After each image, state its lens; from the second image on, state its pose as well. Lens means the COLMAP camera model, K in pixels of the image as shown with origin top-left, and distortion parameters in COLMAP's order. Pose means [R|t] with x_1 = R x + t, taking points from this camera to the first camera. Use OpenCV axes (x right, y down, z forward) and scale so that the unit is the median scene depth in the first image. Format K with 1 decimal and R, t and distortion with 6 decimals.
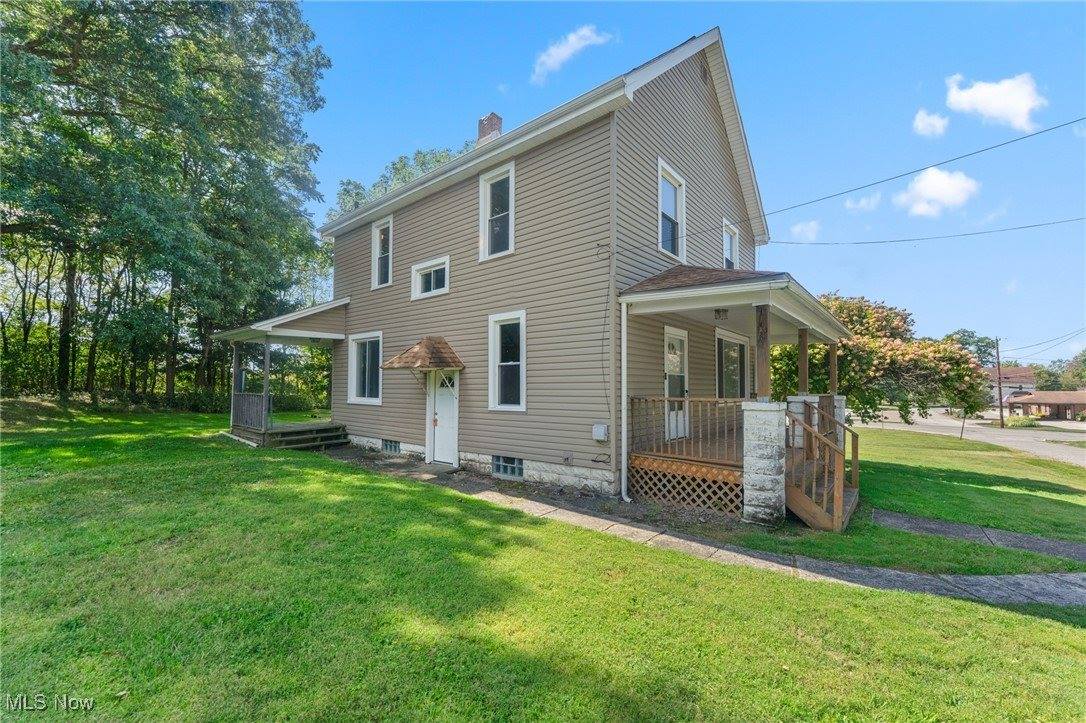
lens RADIAL K [[441.7, 0, 538.8], [0, 441.7, 370.0], [0, 0, 1]] dist [0.001571, -0.001595]
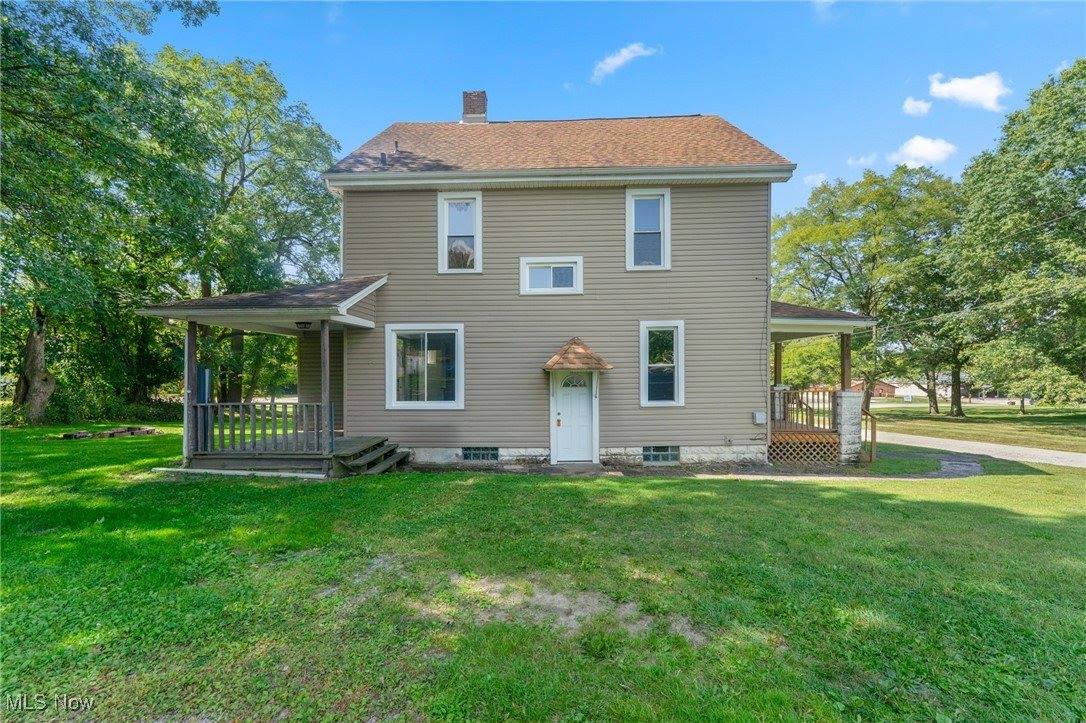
lens RADIAL K [[441.7, 0, 539.9], [0, 441.7, 367.6], [0, 0, 1]] dist [0.001571, -0.001595]
pose [[0.781277, -0.005363, 0.624161, -1.008557], [-0.010788, 0.999698, 0.022093, -0.029352], [-0.624091, -0.023994, 0.780983, 0.295365]]
